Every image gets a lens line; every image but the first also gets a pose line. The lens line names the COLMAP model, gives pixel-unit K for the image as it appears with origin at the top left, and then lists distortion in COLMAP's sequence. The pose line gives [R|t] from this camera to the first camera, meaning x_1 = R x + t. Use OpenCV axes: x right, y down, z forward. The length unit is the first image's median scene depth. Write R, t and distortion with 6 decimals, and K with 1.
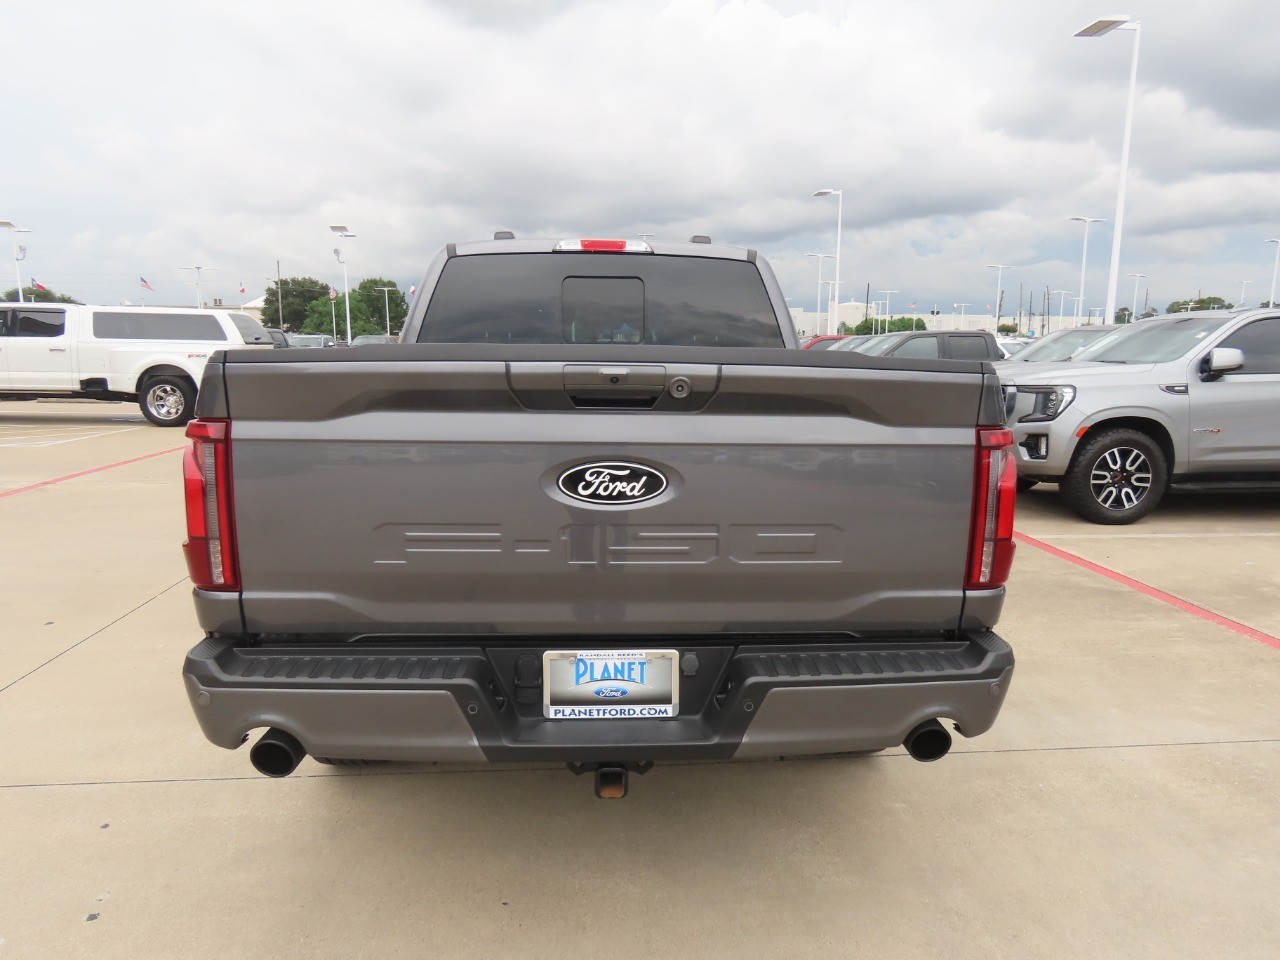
lens RADIAL K [[814.2, 0, 644.6], [0, 814.2, 483.1], [0, 0, 1]] dist [-0.004526, -0.001959]
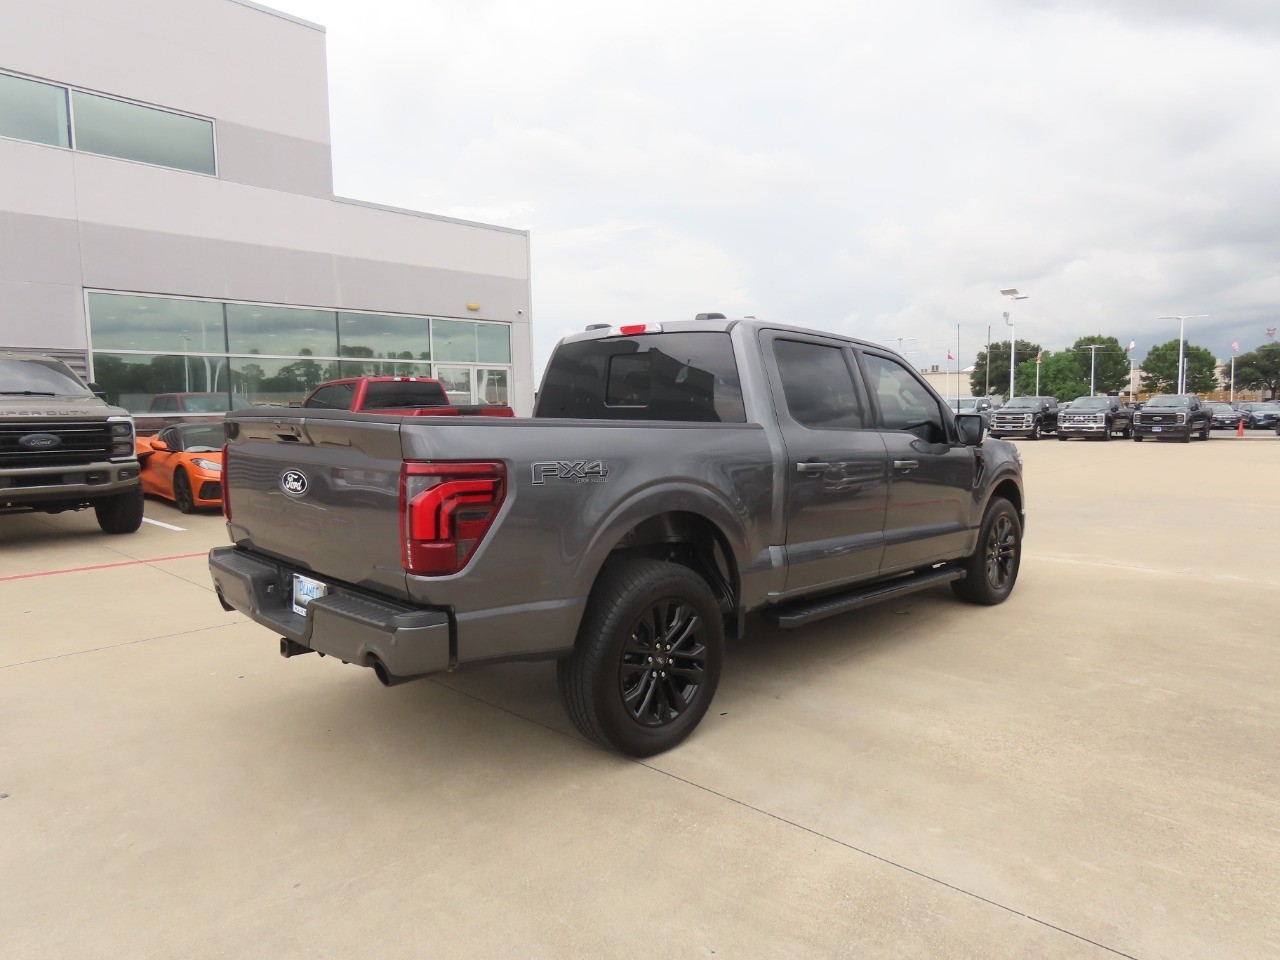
lens RADIAL K [[814.2, 0, 644.6], [0, 814.2, 483.1], [0, 0, 1]] dist [-0.004526, -0.001959]
pose [[0.672420, 0.056582, -0.738004, 0.462442], [-0.111716, 0.993410, -0.025625, -0.009878], [0.731691, 0.099677, 0.674309, 0.084533]]
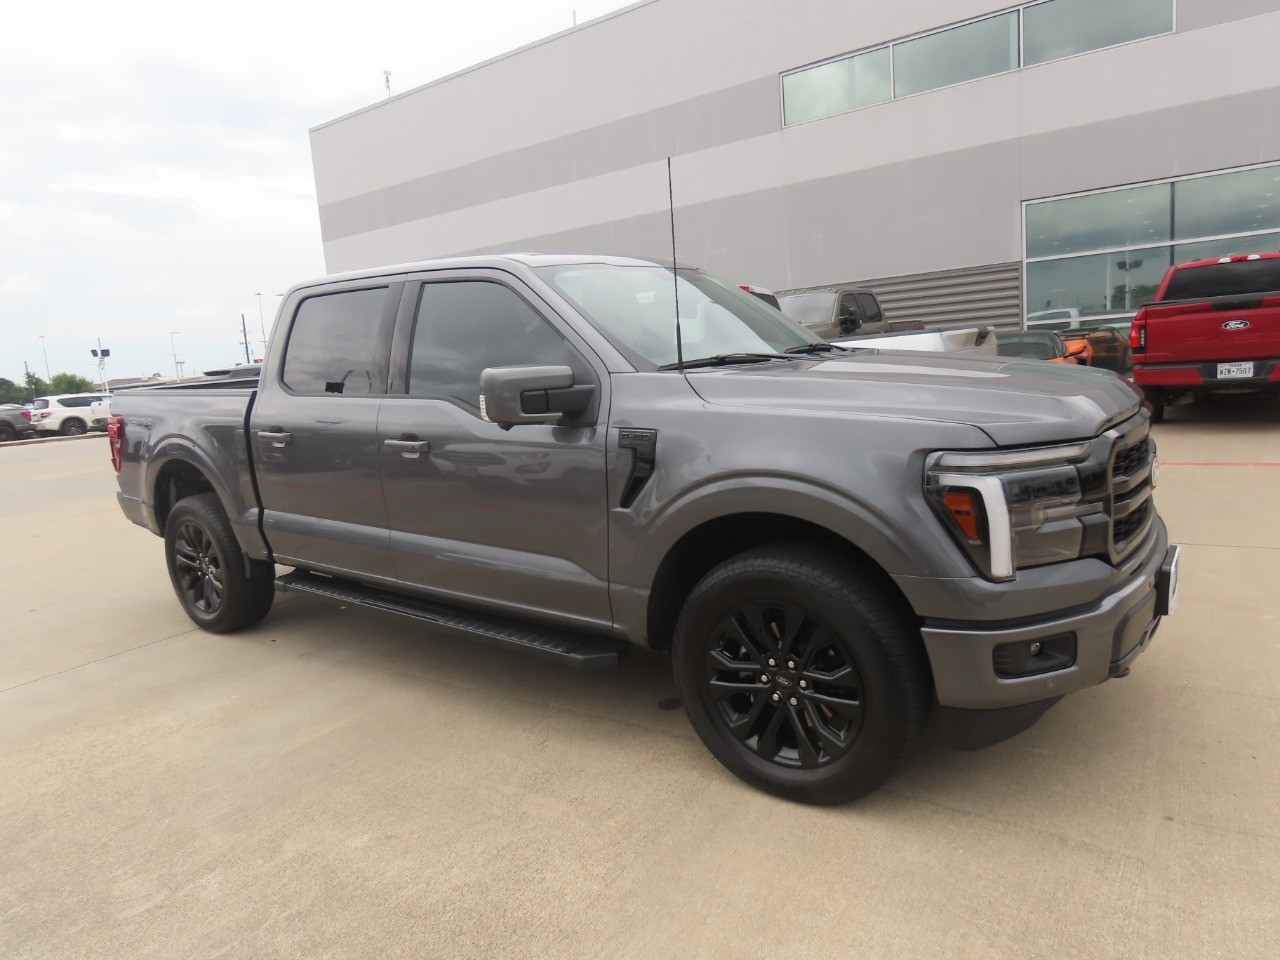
lens RADIAL K [[814.2, 0, 644.6], [0, 814.2, 483.1], [0, 0, 1]] dist [-0.004526, -0.001959]
pose [[-0.631959, 0.165298, -0.757169, 0.380121], [-0.055051, 0.964947, 0.256605, -0.175438], [0.773044, 0.203847, -0.600707, 1.098350]]
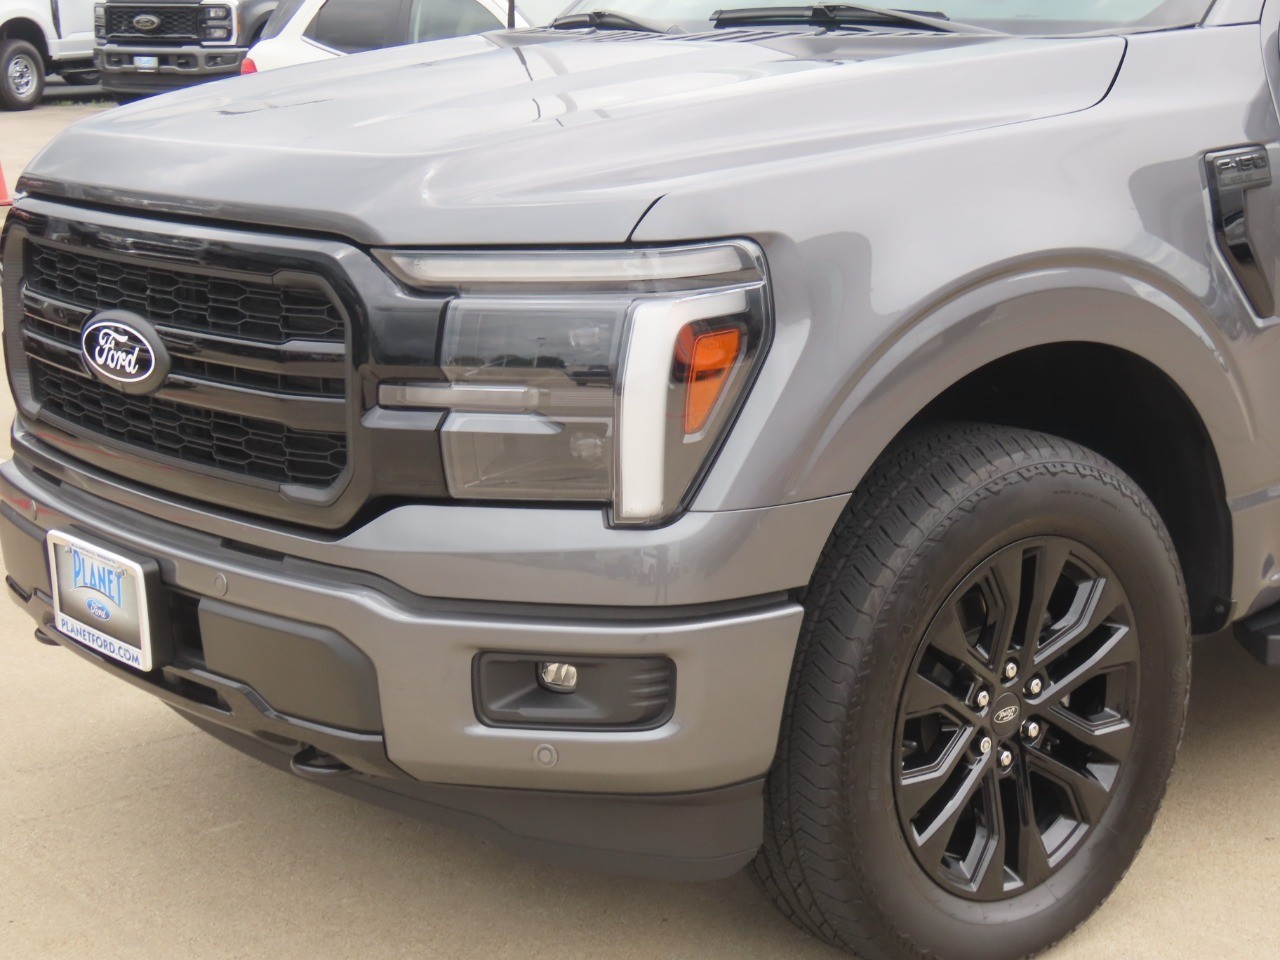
lens RADIAL K [[2138.1, 0, 640.0], [0, 2138.1, 480.0], [0, 0, 1]] dist [-0.031353, 0.052338]
pose [[-0.598725, -0.180003, 0.780466, -0.479157], [0.131843, 0.938979, 0.317704, -0.199447], [-0.790029, 0.293117, -0.538458, 1.216644]]
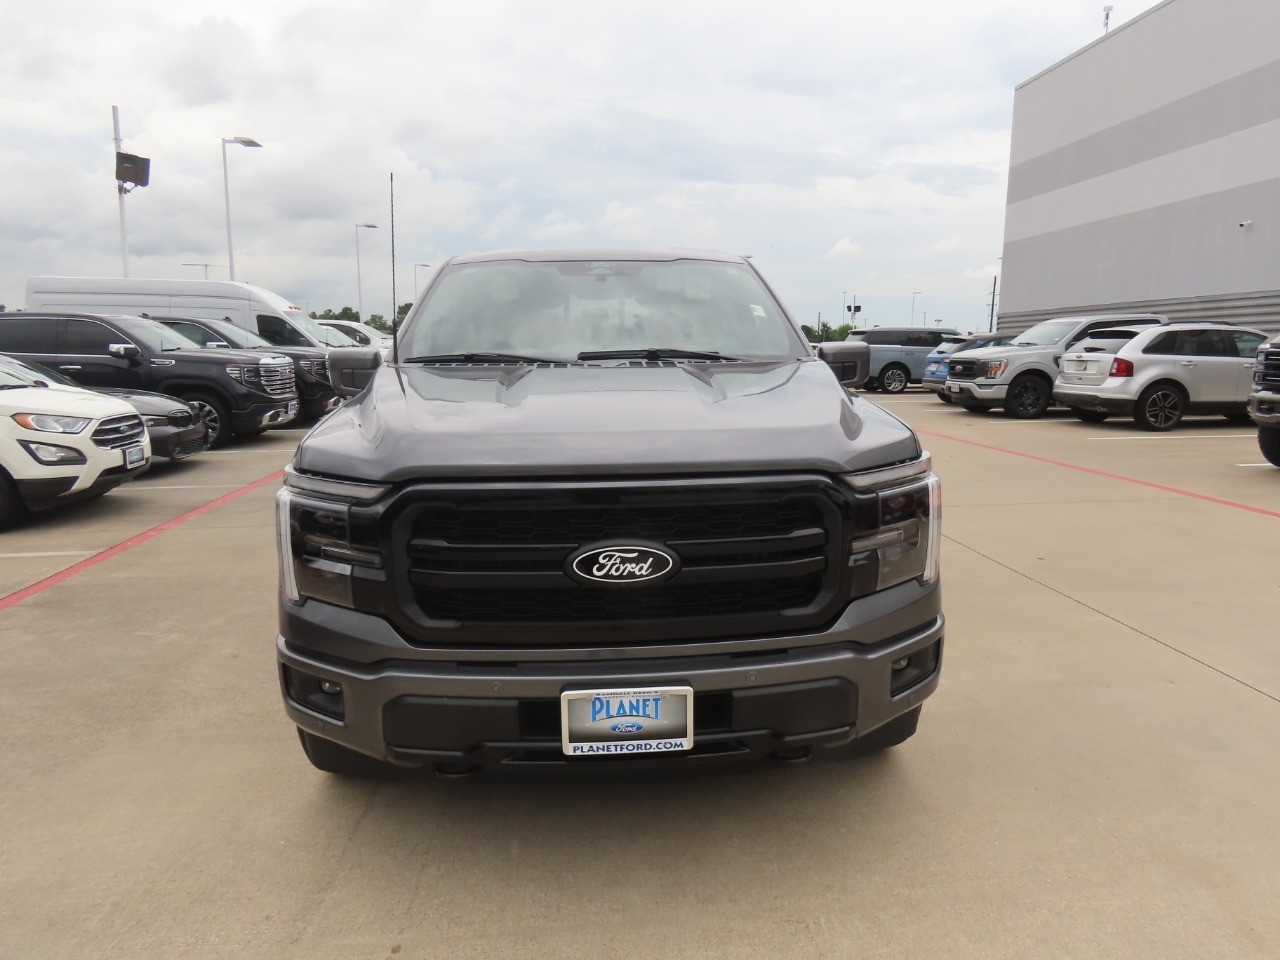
lens RADIAL K [[814.2, 0, 644.6], [0, 814.2, 483.1], [0, 0, 1]] dist [-0.004526, -0.001959]
pose [[-0.999926, -0.000561, -0.012192, -0.062974], [-0.004518, 0.944990, 0.327068, -0.211703], [0.011338, 0.327099, -0.944922, 1.302911]]
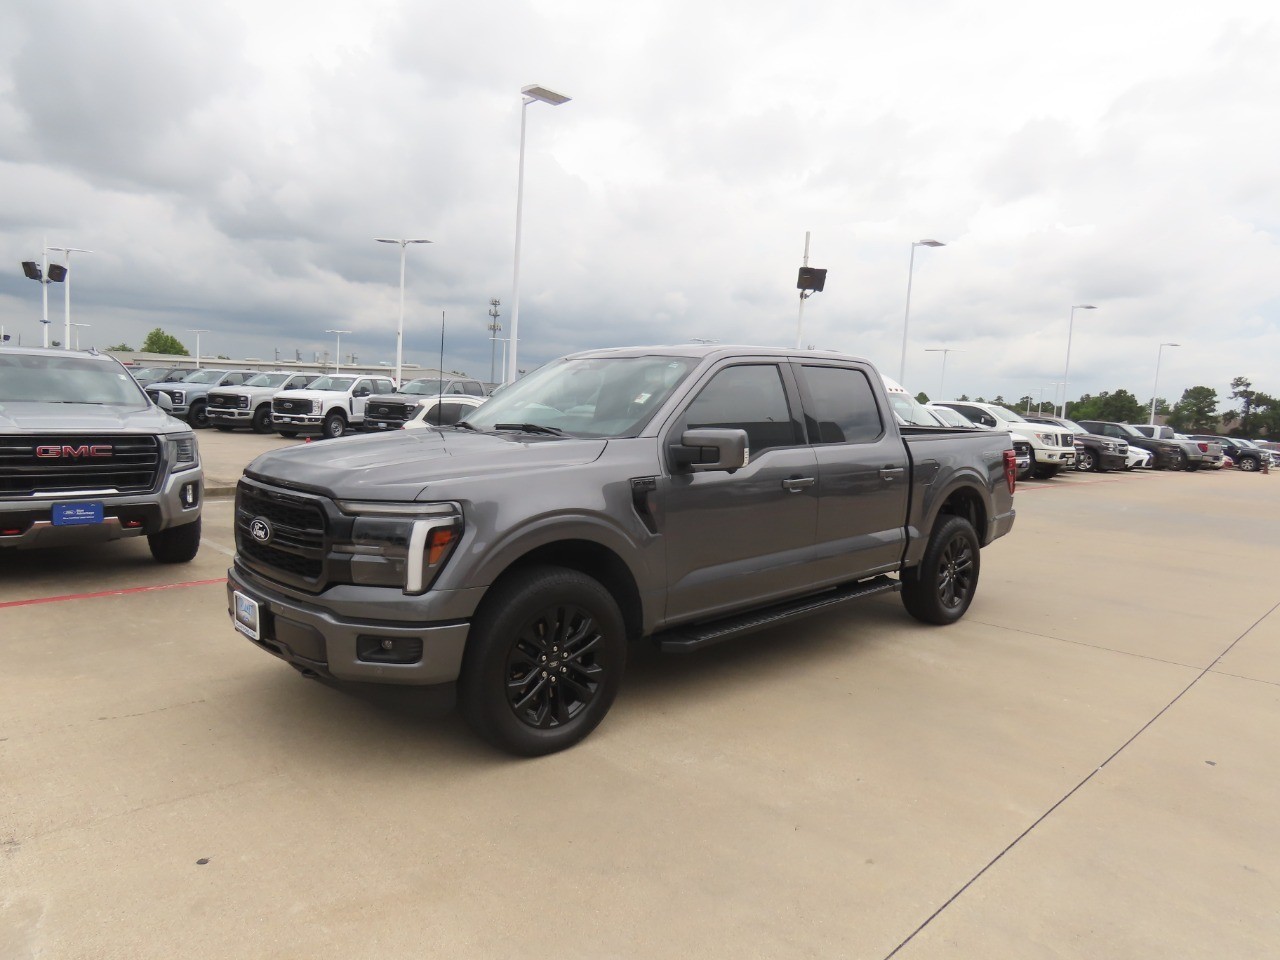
lens RADIAL K [[814.2, 0, 644.6], [0, 814.2, 483.1], [0, 0, 1]] dist [-0.004526, -0.001959]
pose [[-0.640217, -0.102548, 0.761319, -0.592222], [0.079729, 0.976828, 0.198623, -0.206384], [-0.764046, 0.187861, -0.617205, 1.177433]]
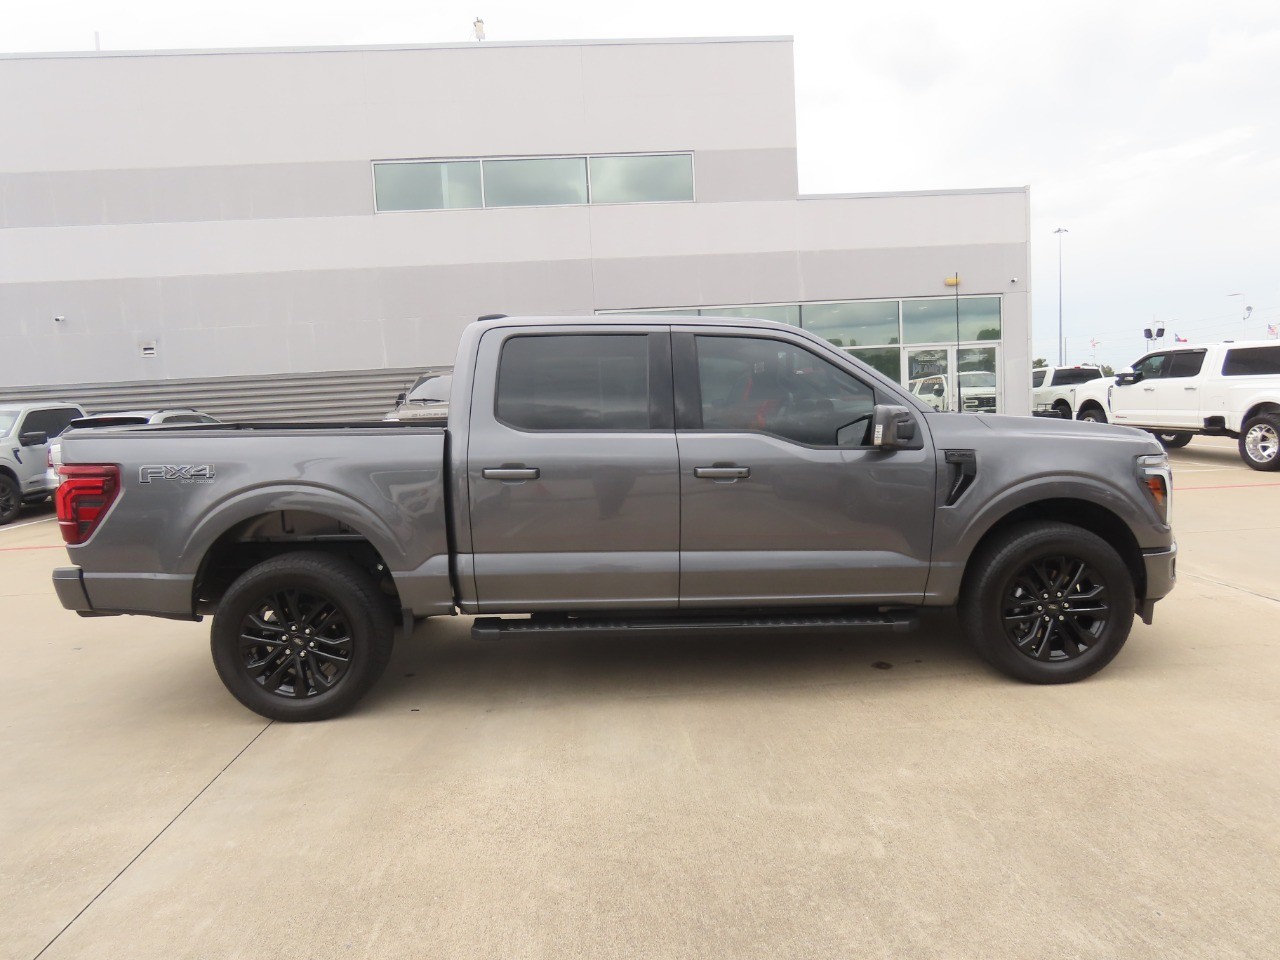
lens RADIAL K [[814.2, 0, 644.6], [0, 814.2, 483.1], [0, 0, 1]] dist [-0.004526, -0.001959]
pose [[-0.023305, 0.088293, -0.995822, 0.650439], [-0.123473, 0.988212, 0.090508, -0.103315], [0.992074, 0.125066, -0.012128, 0.657858]]
